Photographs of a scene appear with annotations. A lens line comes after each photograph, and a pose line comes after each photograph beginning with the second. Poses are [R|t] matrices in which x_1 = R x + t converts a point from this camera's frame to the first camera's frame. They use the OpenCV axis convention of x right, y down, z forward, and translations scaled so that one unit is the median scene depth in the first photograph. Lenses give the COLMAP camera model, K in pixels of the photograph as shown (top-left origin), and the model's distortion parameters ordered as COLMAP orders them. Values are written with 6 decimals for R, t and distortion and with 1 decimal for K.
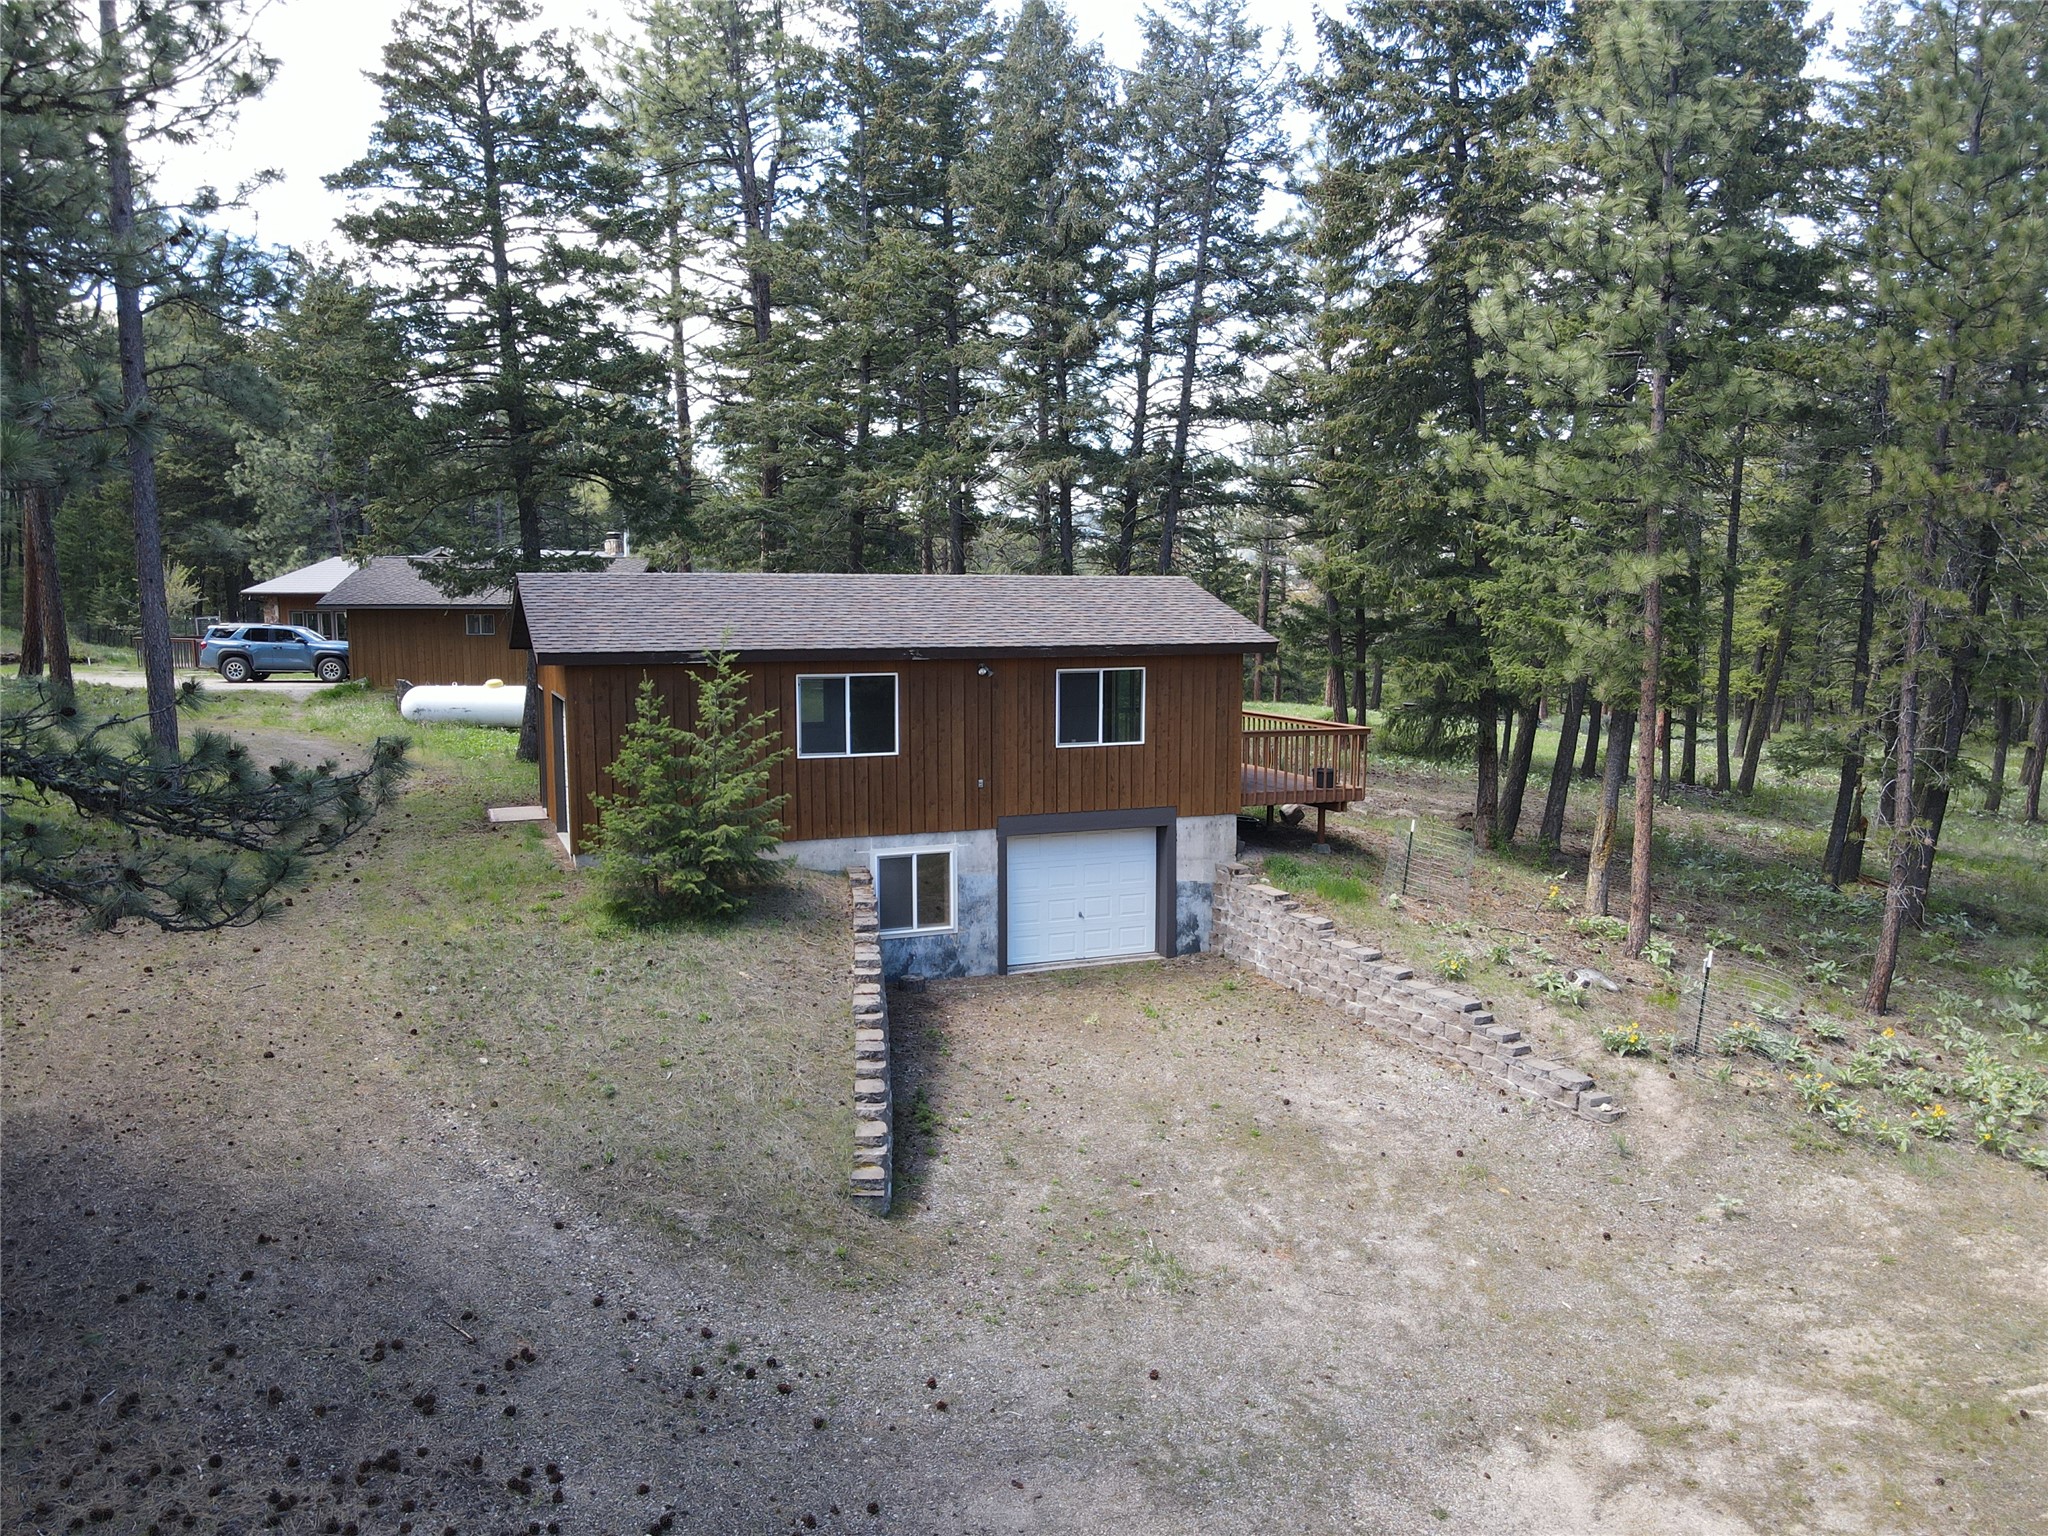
lens RADIAL K [[1527.7, 0, 1024.0], [0, 1527.7, 768.0], [0, 0, 1]] dist [0.014547, 0.004546]
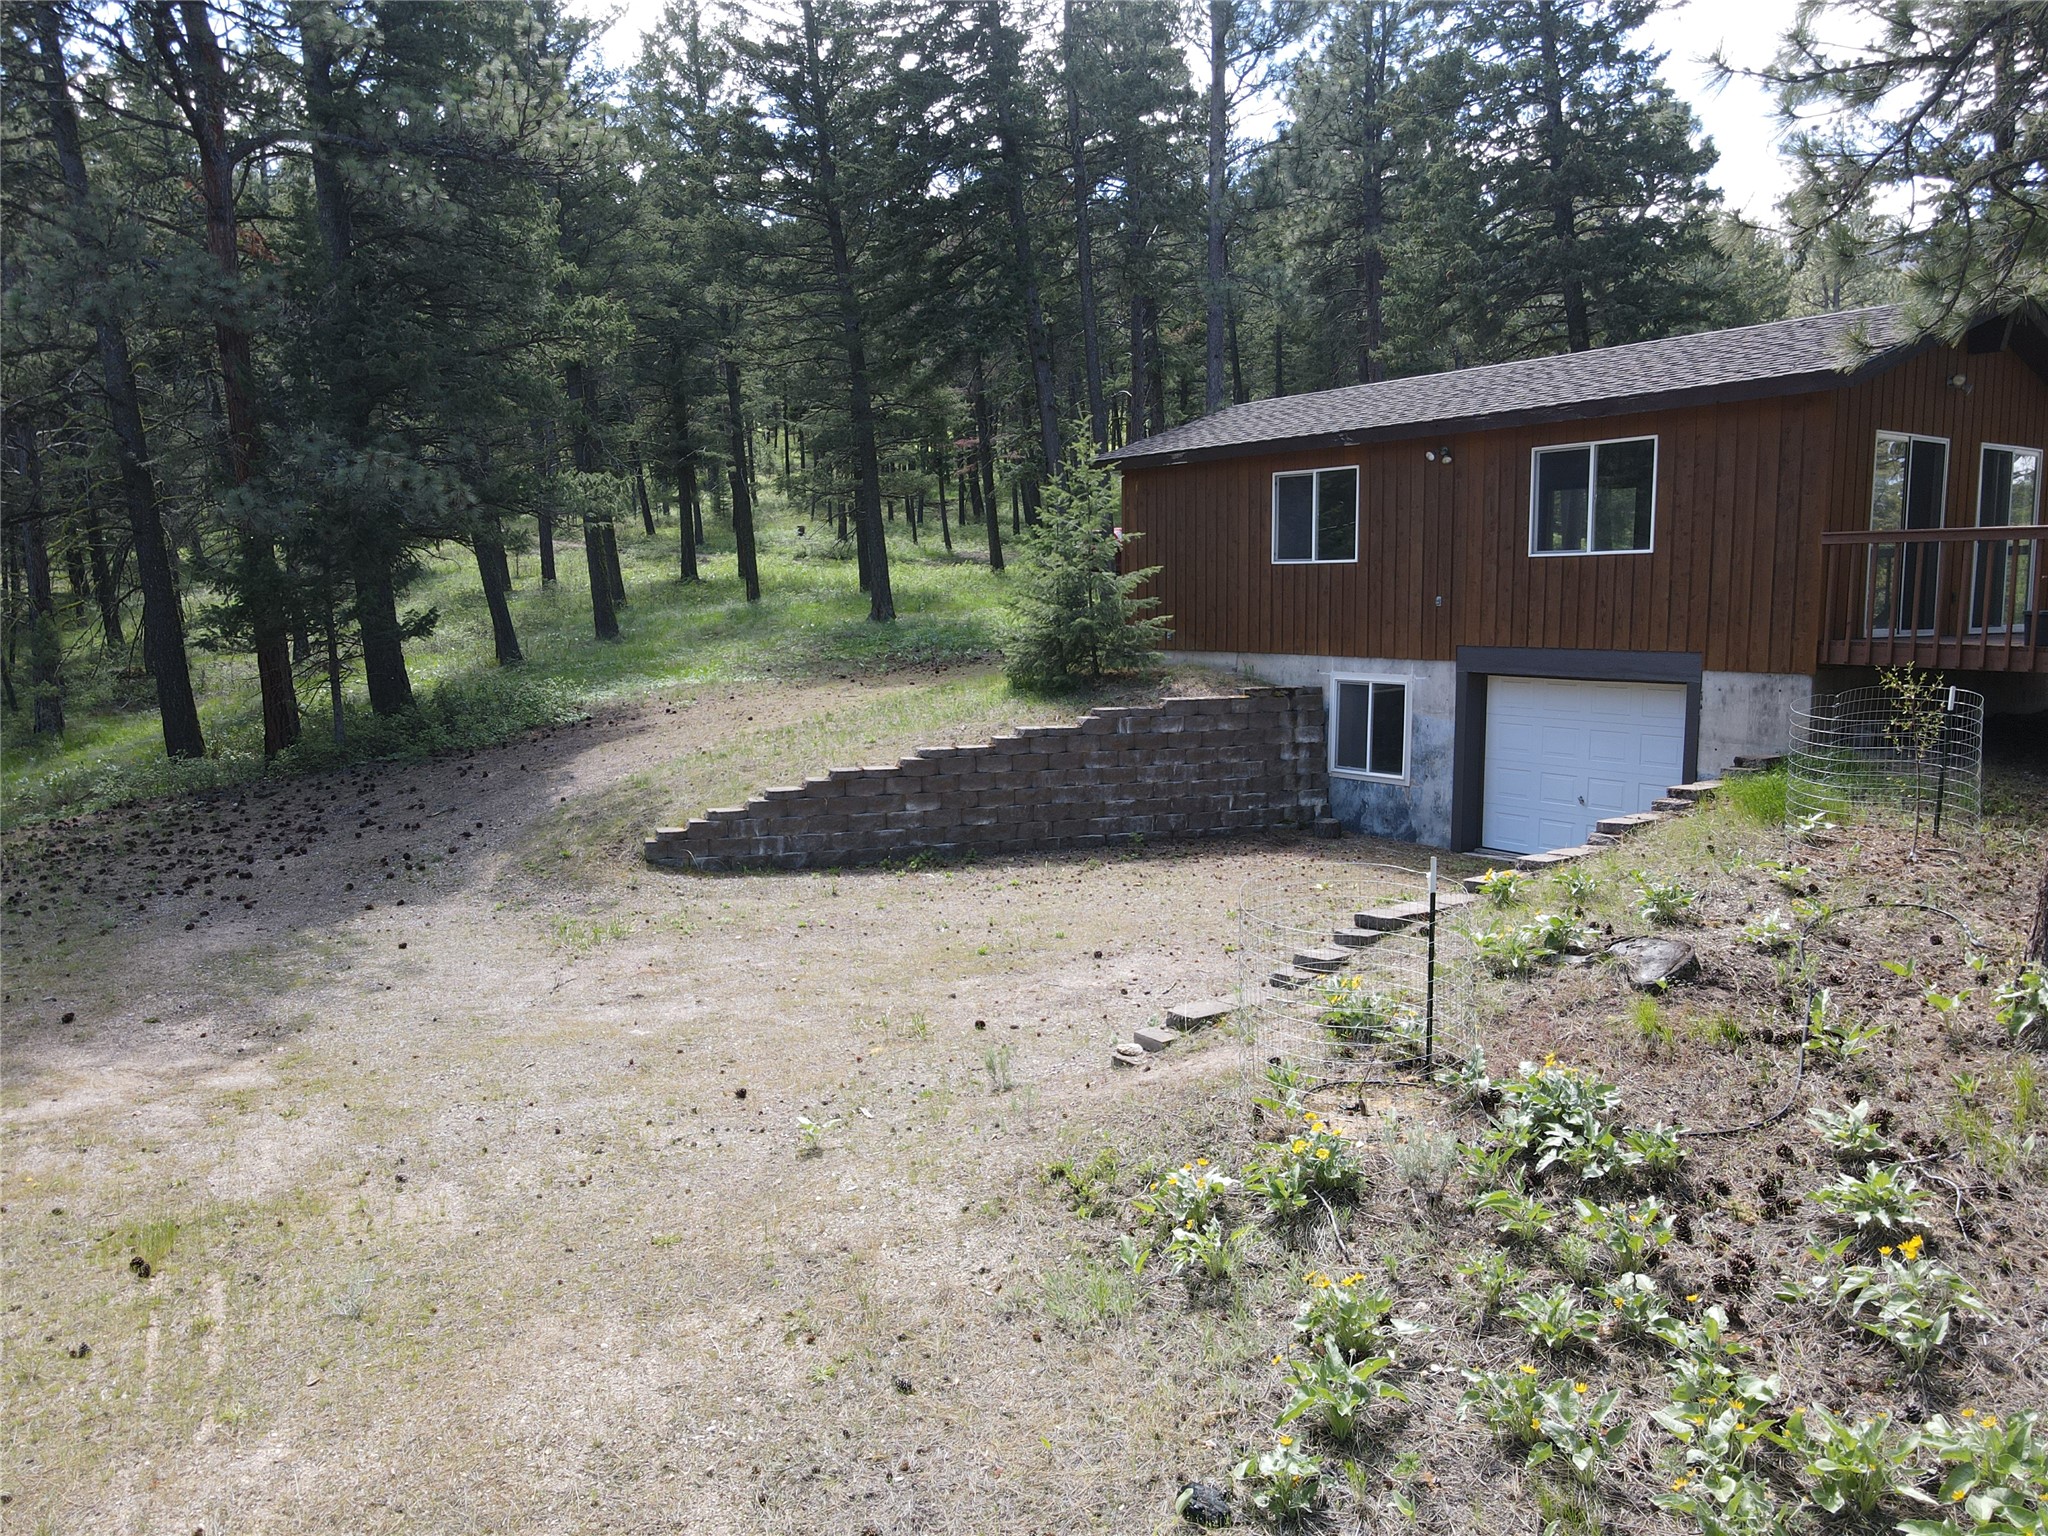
lens RADIAL K [[1527.7, 0, 1024.0], [0, 1527.7, 768.0], [0, 0, 1]] dist [0.014547, 0.004546]
pose [[0.209825, 0.104600, -0.972128, 0.717592], [-0.109329, 0.990536, 0.082983, 0.054388], [0.971607, 0.088870, 0.219275, 0.635629]]
